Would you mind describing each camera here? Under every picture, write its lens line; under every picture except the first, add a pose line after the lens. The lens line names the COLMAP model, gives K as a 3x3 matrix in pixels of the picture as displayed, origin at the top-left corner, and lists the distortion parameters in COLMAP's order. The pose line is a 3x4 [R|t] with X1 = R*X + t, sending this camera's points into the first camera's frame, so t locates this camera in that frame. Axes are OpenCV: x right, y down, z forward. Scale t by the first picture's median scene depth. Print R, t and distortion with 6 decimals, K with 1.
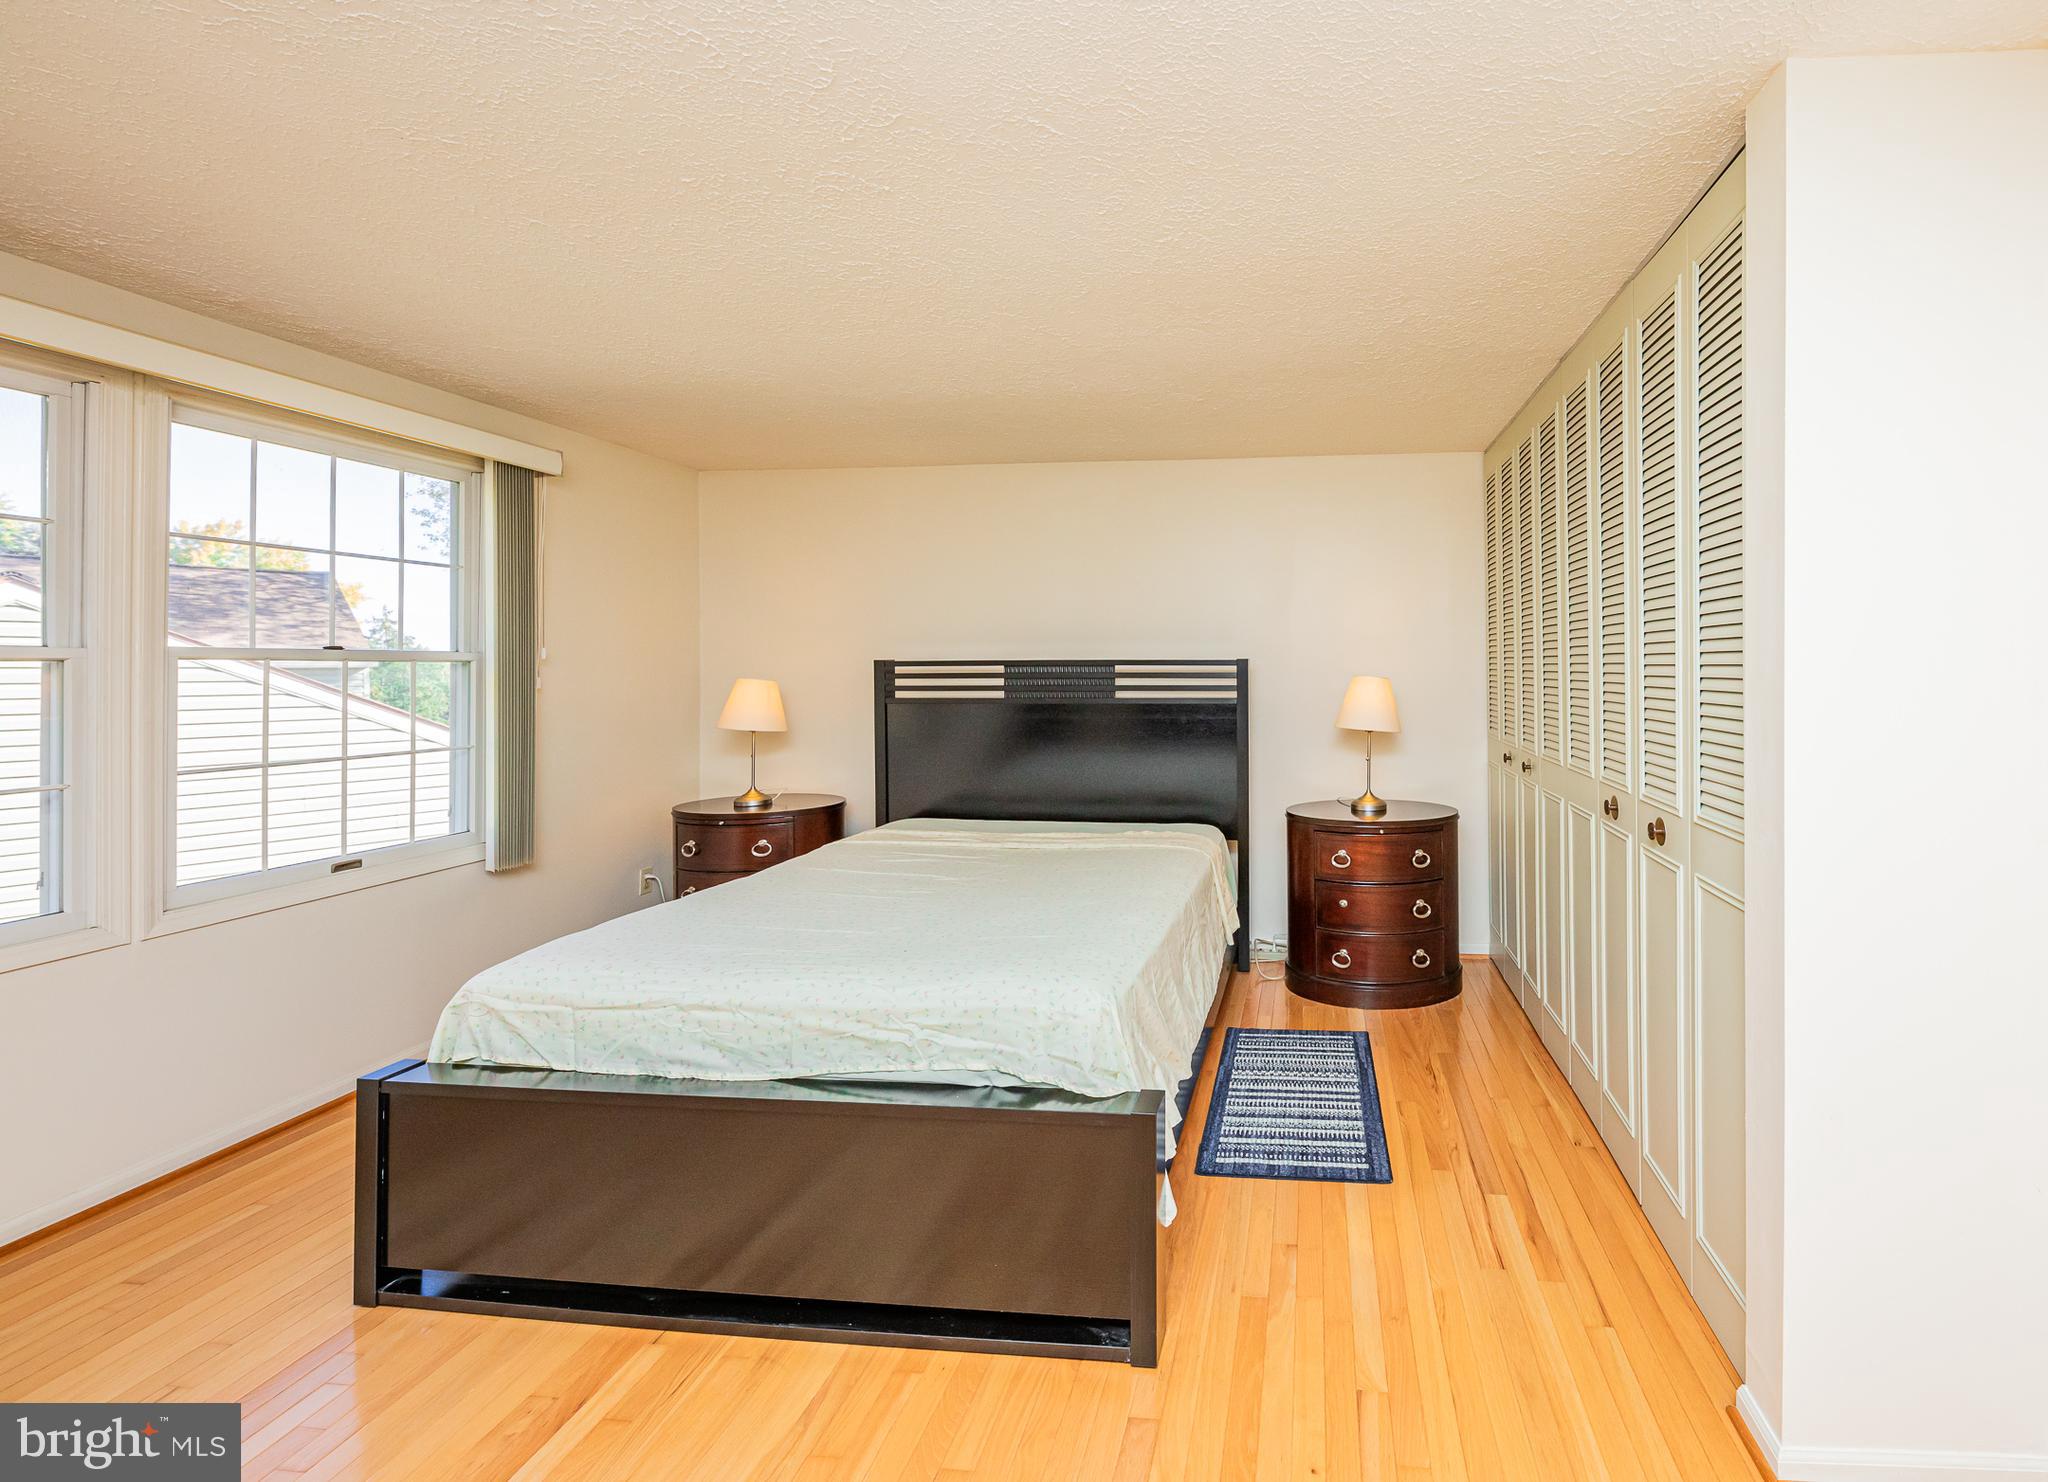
lens RADIAL K [[842.7, 0, 1024.1], [0, 842.7, 665.0], [0, 0, 1]] dist [-0.002239, -0.000250]
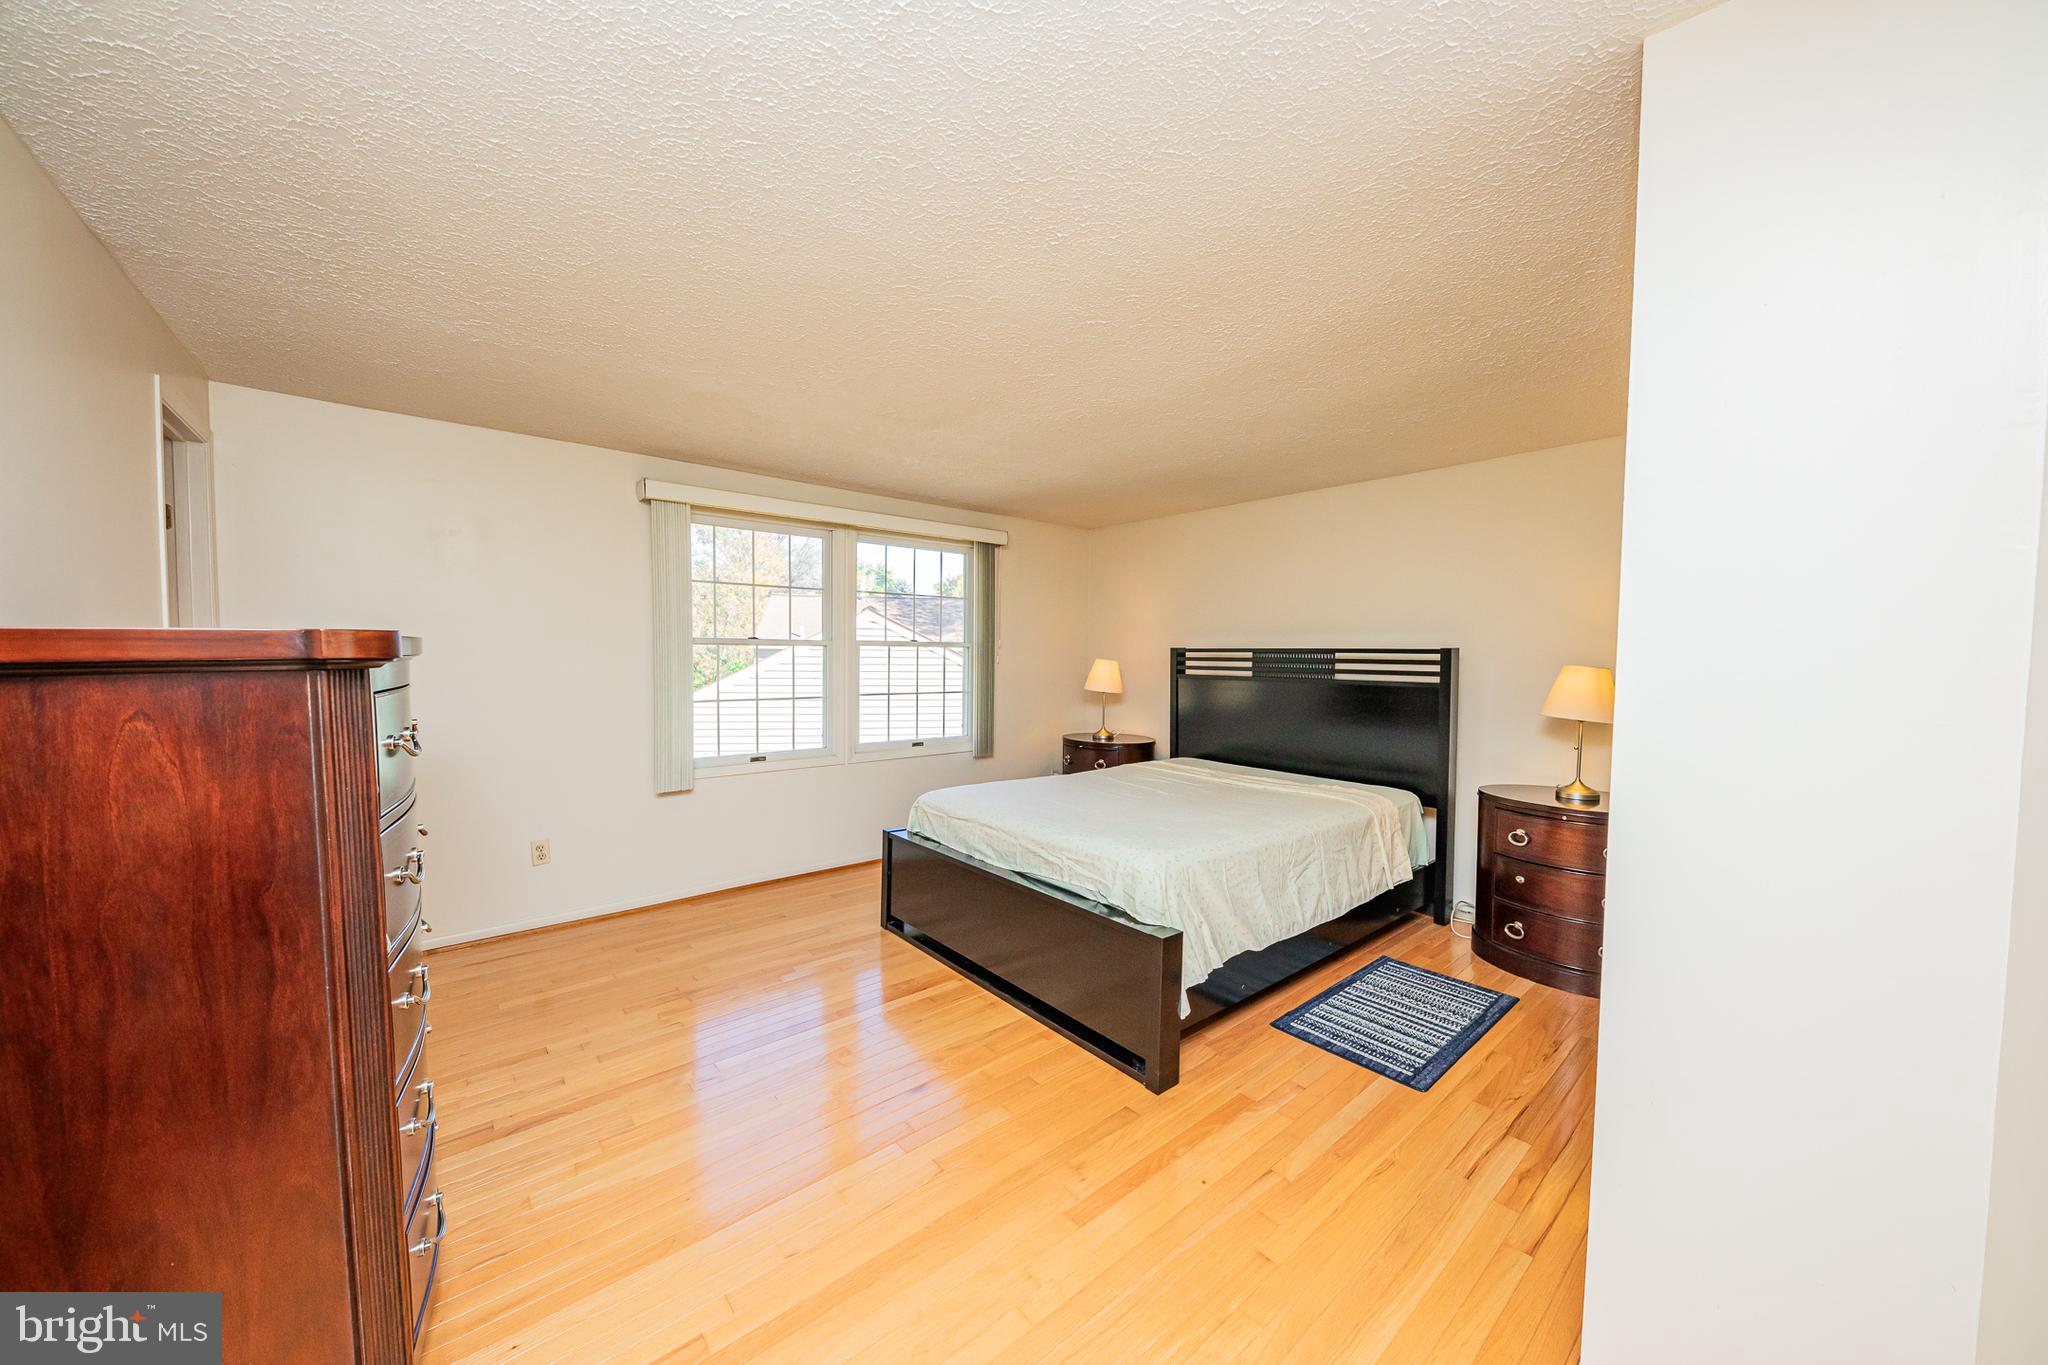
lens RADIAL K [[710.2, 0, 1024.0], [0, 710.2, 682.5], [0, 0, 1]] dist [0.001124, 0.000013]
pose [[0.712548, 0.038124, -0.700586, 0.590161], [-0.007192, 0.998867, 0.047041, -0.002090], [0.701586, -0.028480, 0.712015, -0.072158]]
